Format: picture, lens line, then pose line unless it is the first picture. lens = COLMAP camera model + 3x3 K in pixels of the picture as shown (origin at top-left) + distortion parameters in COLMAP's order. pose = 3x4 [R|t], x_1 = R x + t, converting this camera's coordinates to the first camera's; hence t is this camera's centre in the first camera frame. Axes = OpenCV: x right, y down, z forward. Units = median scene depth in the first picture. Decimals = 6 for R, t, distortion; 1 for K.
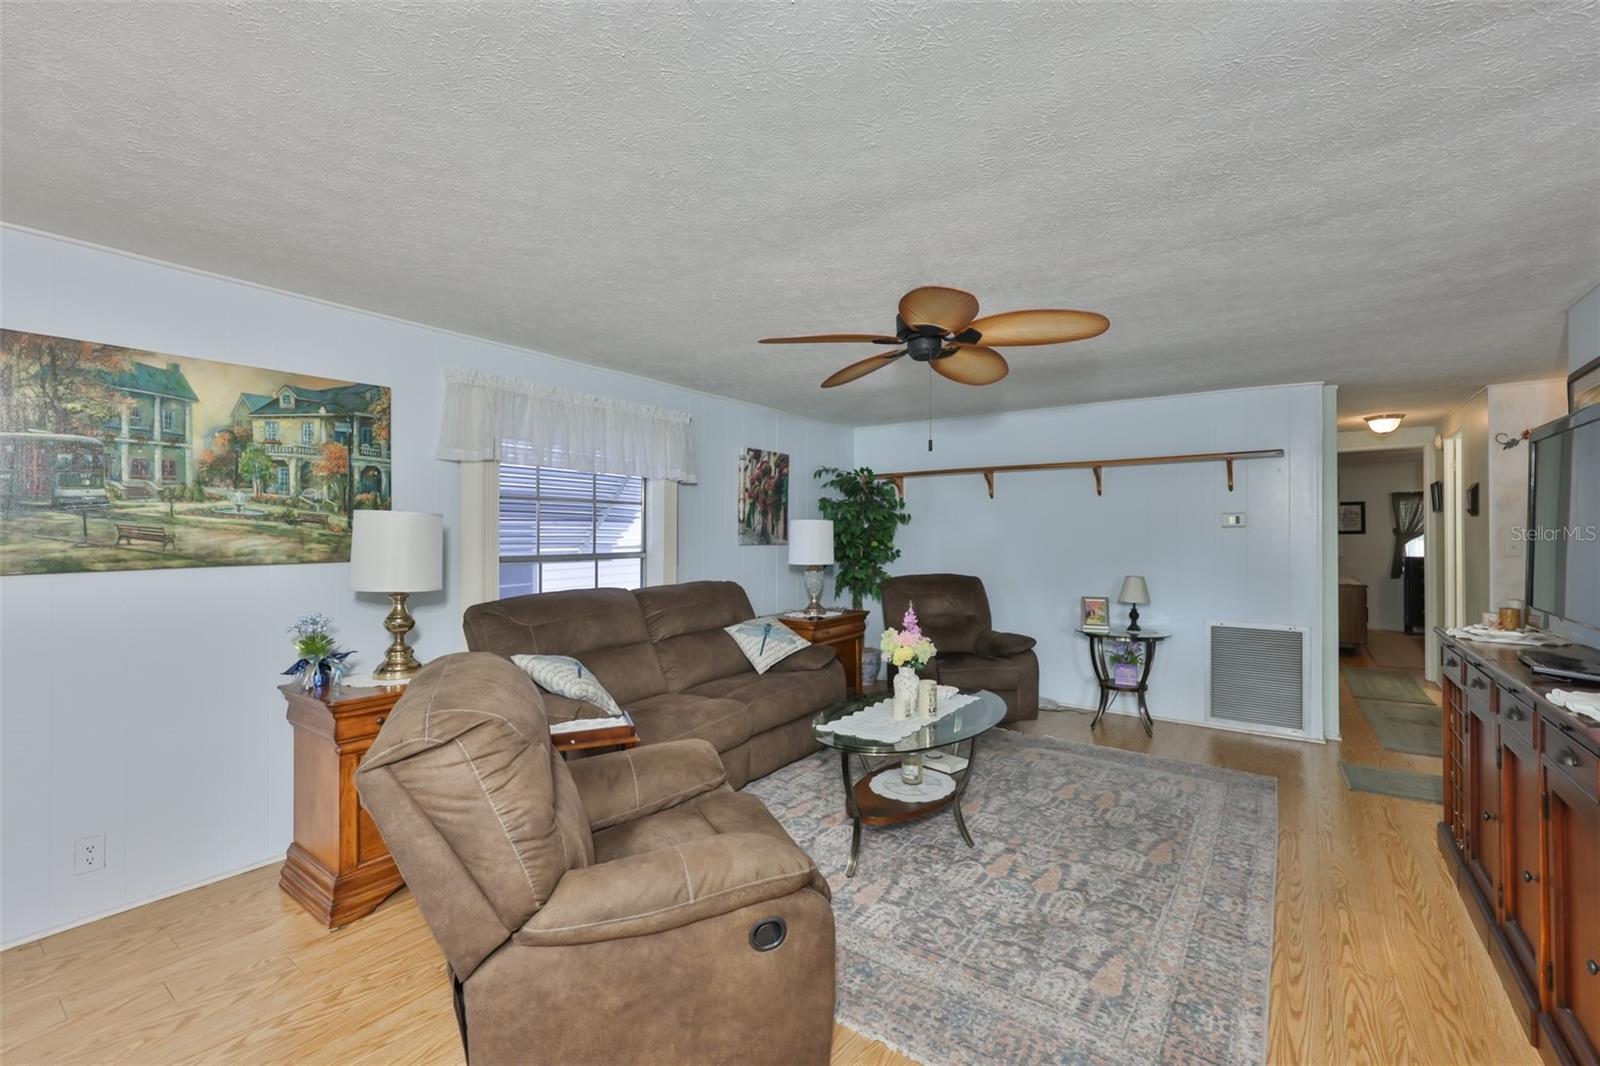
lens RADIAL K [[688.4, 0, 805.8], [0, 688.4, 534.6], [0, 0, 1]] dist [-0.002515, -0.000415]
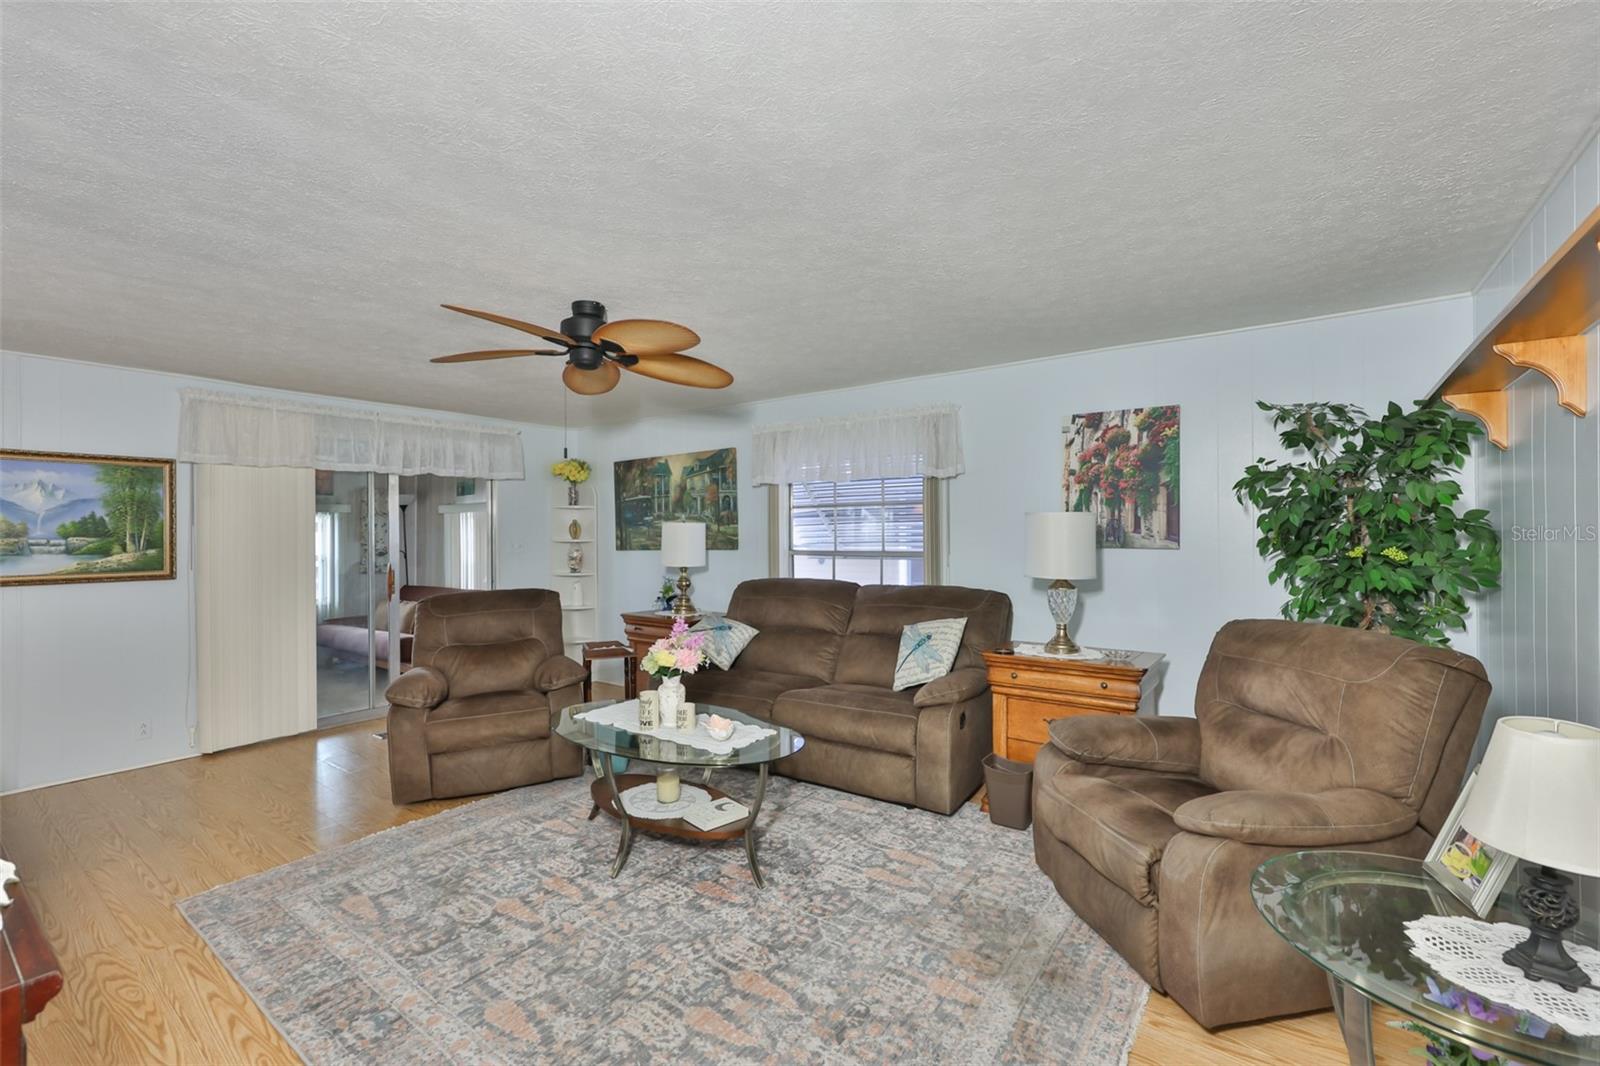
lens RADIAL K [[688.4, 0, 798.9], [0, 688.4, 534.2], [0, 0, 1]] dist [-0.002515, -0.000415]
pose [[-0.018470, 0.002710, -0.999826, 1.127961], [0.006434, 0.999976, 0.002592, -0.004693], [0.999809, -0.006385, -0.018487, 1.241111]]
